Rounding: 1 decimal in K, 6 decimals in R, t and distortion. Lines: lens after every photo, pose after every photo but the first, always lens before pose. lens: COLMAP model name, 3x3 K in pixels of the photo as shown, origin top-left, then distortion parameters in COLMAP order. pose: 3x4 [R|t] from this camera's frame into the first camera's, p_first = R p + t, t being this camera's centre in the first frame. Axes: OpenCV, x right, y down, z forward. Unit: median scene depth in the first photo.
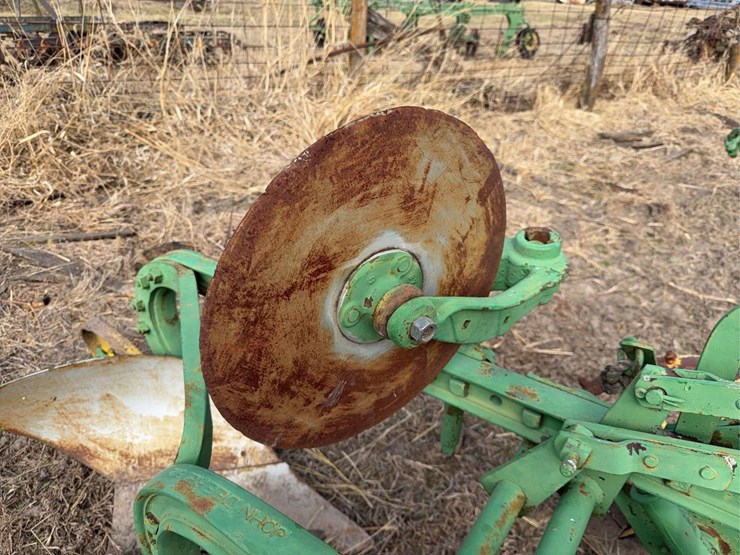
lens RADIAL K [[529.6, 0, 371.1], [0, 529.6, 283.3], [0, 0, 1]] dist [0.012068, -0.004651]
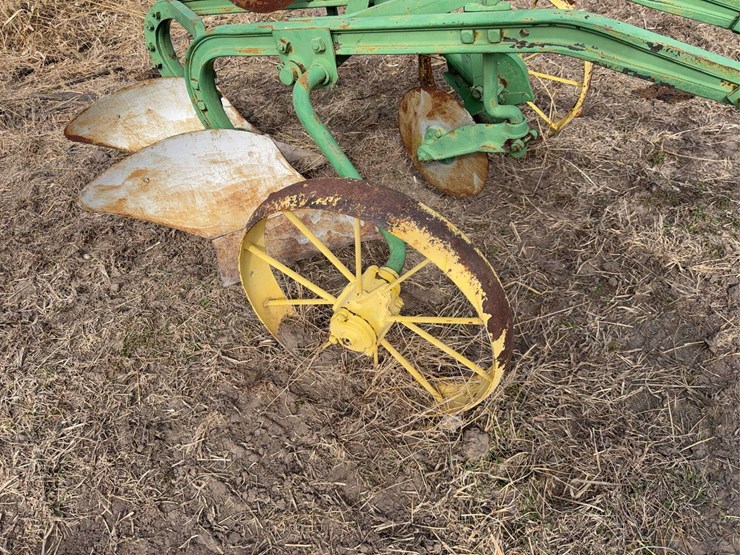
lens RADIAL K [[529.6, 0, 371.1], [0, 529.6, 283.3], [0, 0, 1]] dist [0.012068, -0.004651]
pose [[0.972474, -0.232735, -0.011366, 0.022583], [0.230461, 0.953483, 0.194316, 0.195367], [-0.034387, -0.191586, 0.980873, -0.255877]]
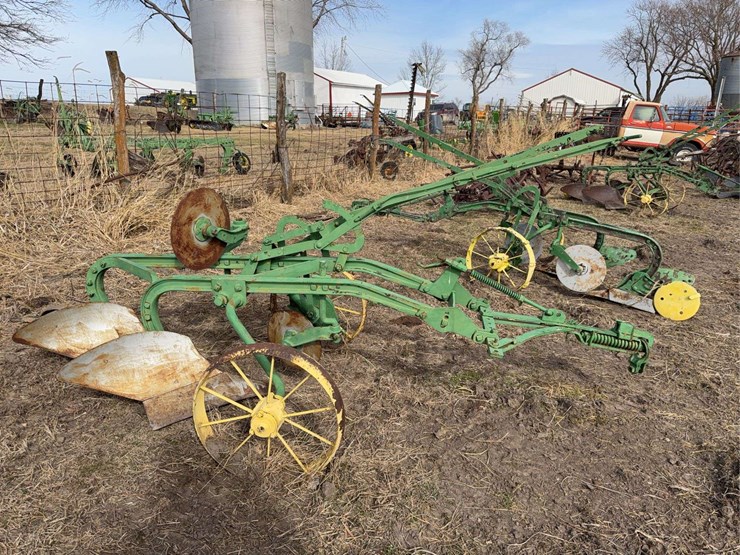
lens RADIAL K [[531.5, 0, 370.0], [0, 531.5, 277.5], [0, 0, 1]] dist [0.102611, -0.140136]
pose [[0.884343, -0.161168, 0.438136, -0.131231], [0.248980, 0.956726, -0.150616, 0.242921], [-0.394901, 0.242283, 0.886201, -0.579525]]
